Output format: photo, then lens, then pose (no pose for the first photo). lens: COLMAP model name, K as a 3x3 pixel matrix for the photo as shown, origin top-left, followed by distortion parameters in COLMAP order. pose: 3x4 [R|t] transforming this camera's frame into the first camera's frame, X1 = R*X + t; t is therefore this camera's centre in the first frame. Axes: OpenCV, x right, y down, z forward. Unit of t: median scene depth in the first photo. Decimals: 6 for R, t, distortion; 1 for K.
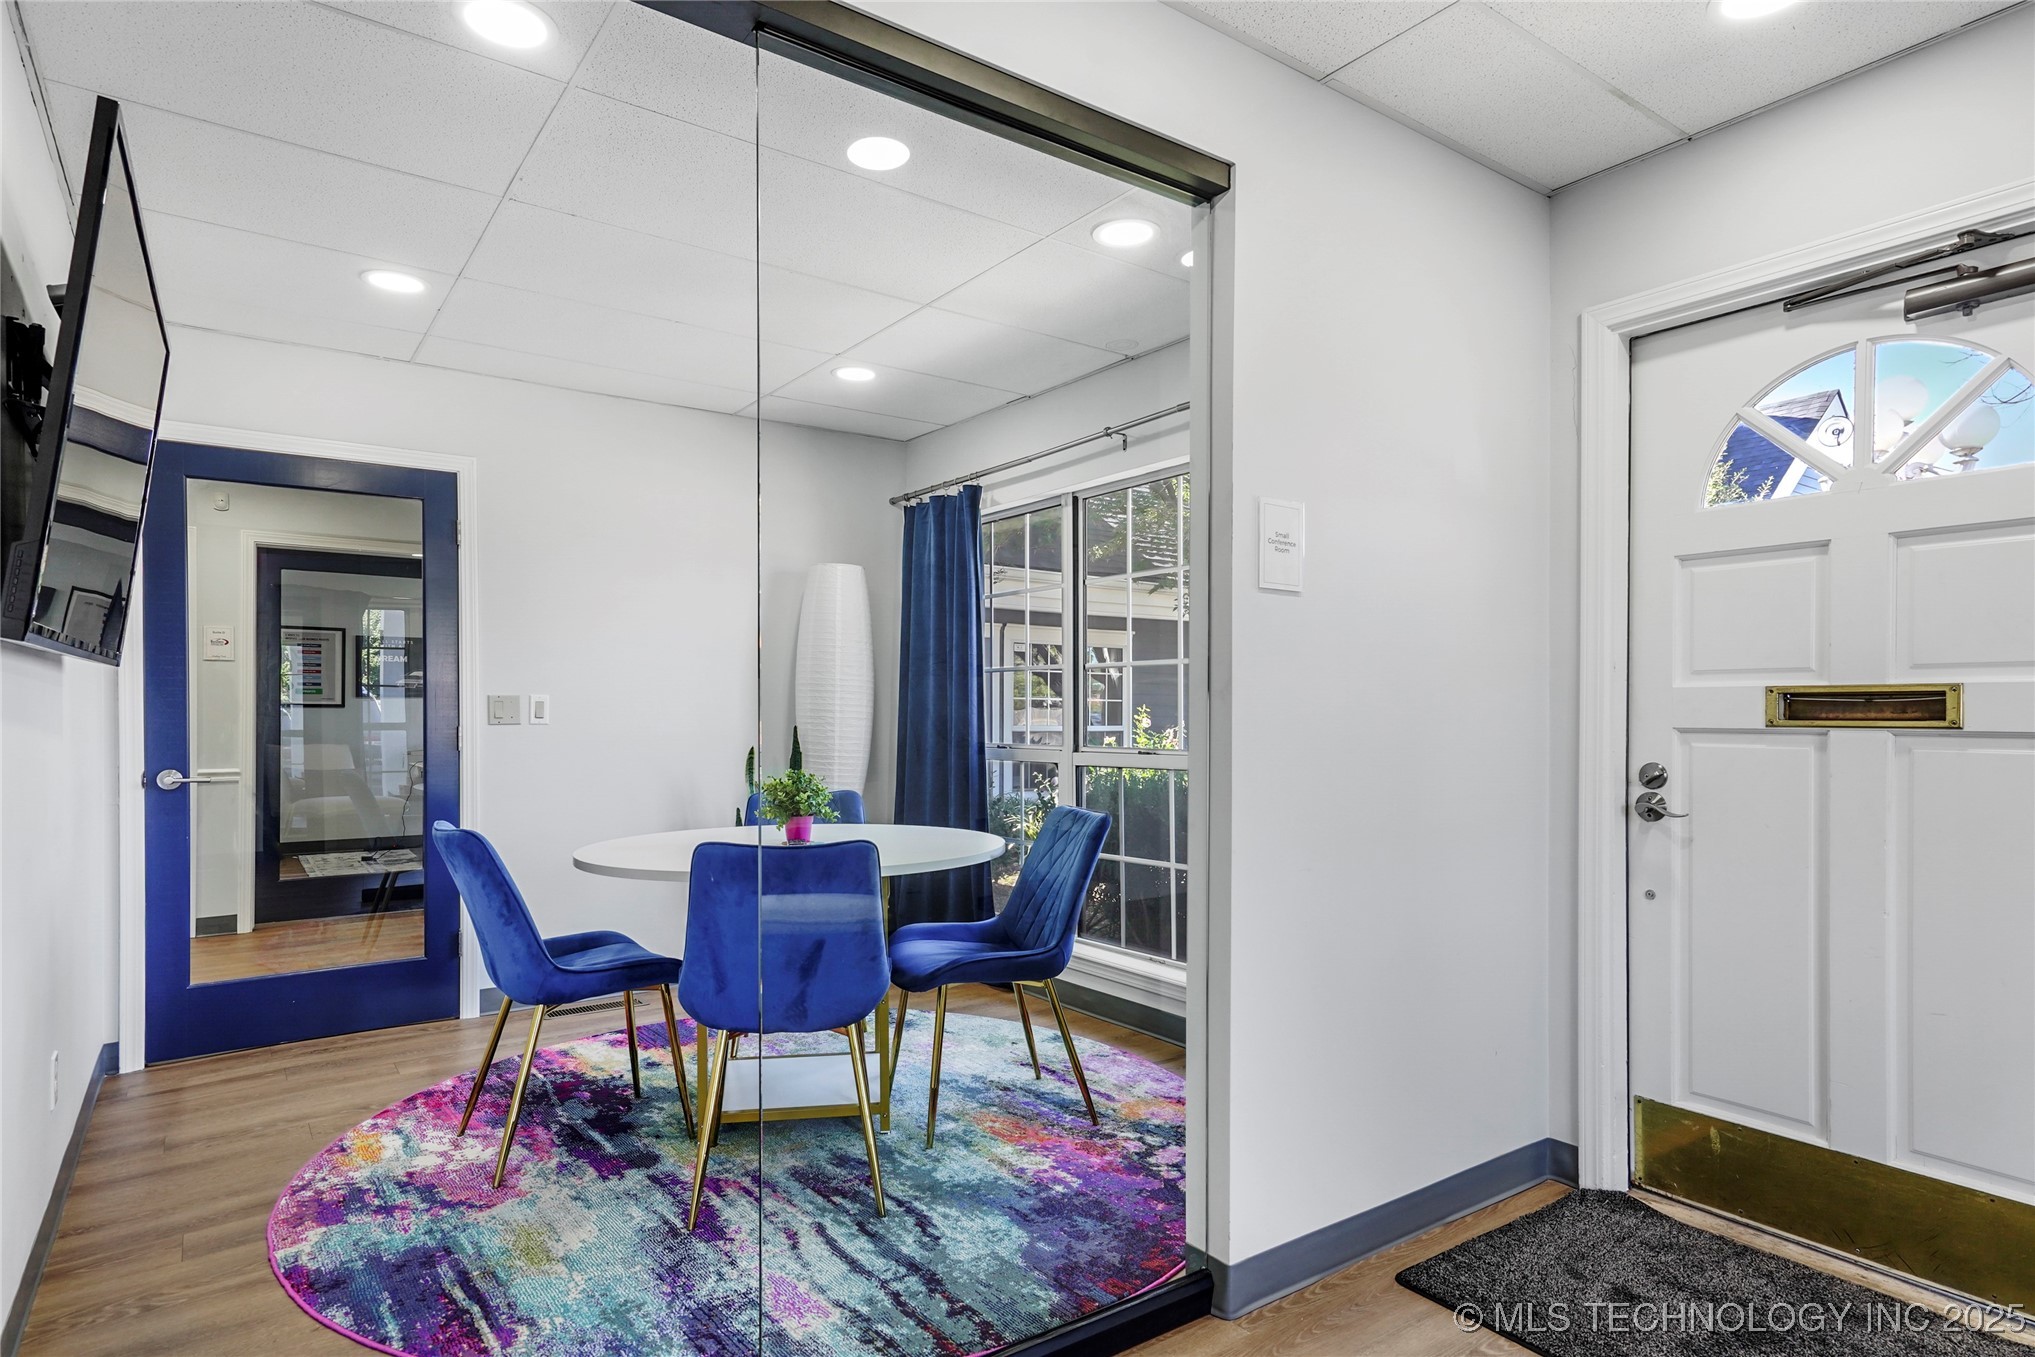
lens RADIAL K [[1114.6, 0, 1005.2], [0, 1114.6, 718.8], [0, 0, 1]] dist [0.017939, 0.000294]
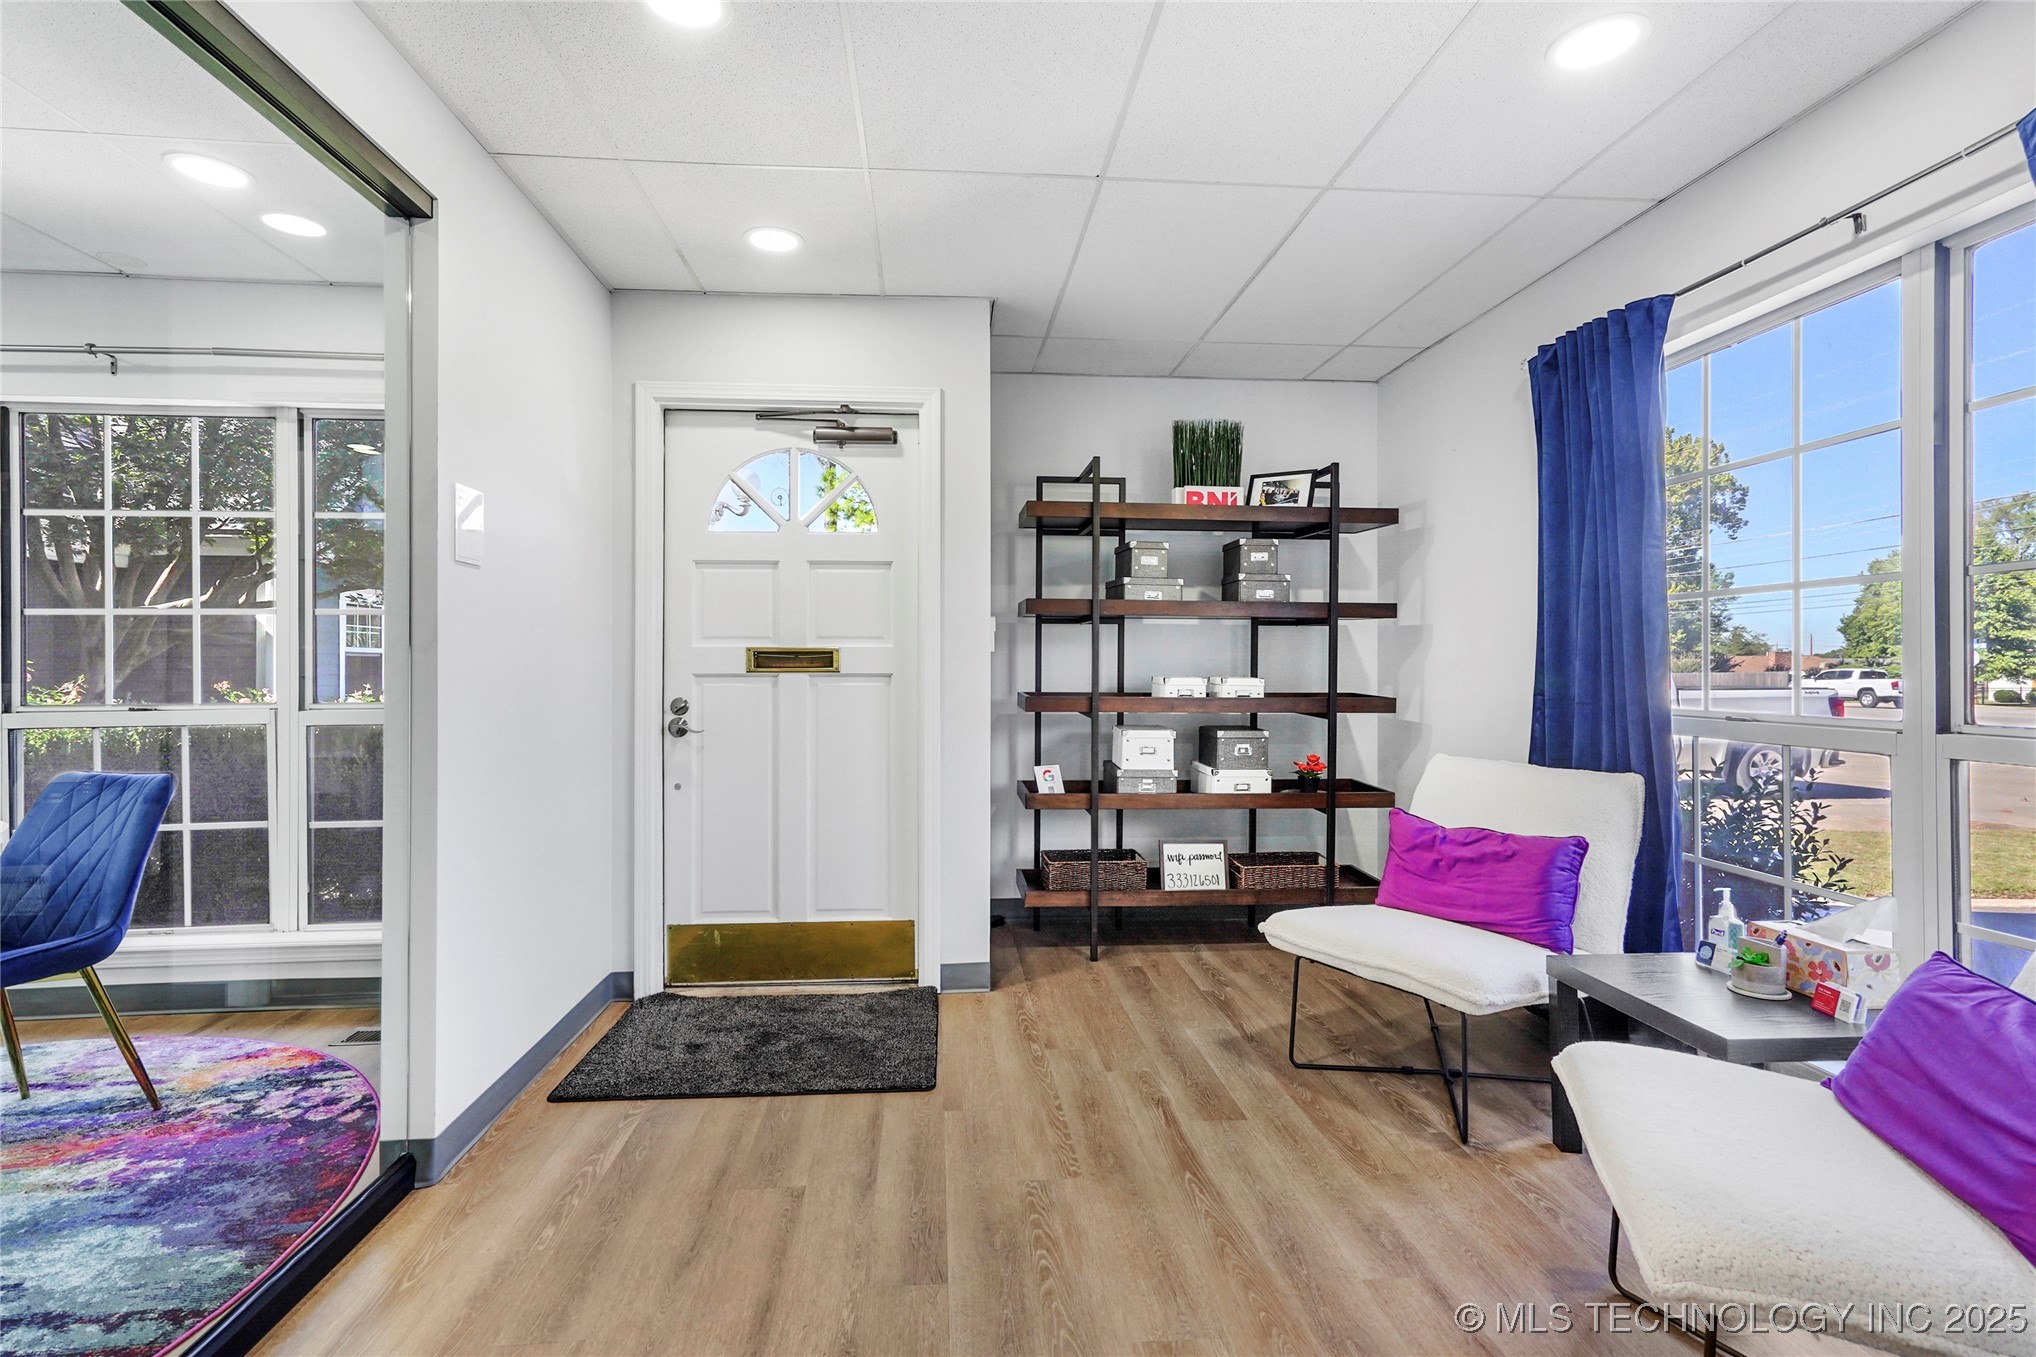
lens RADIAL K [[953.2, 0, 1014.4], [0, 953.2, 665.8], [0, 0, 1]] dist [0.006423, 0.001457]
pose [[0.505909, -0.005239, 0.862571, -0.291972], [0.007613, 0.999970, 0.001609, -0.001407], [-0.862553, 0.005753, 0.505933, -0.024564]]
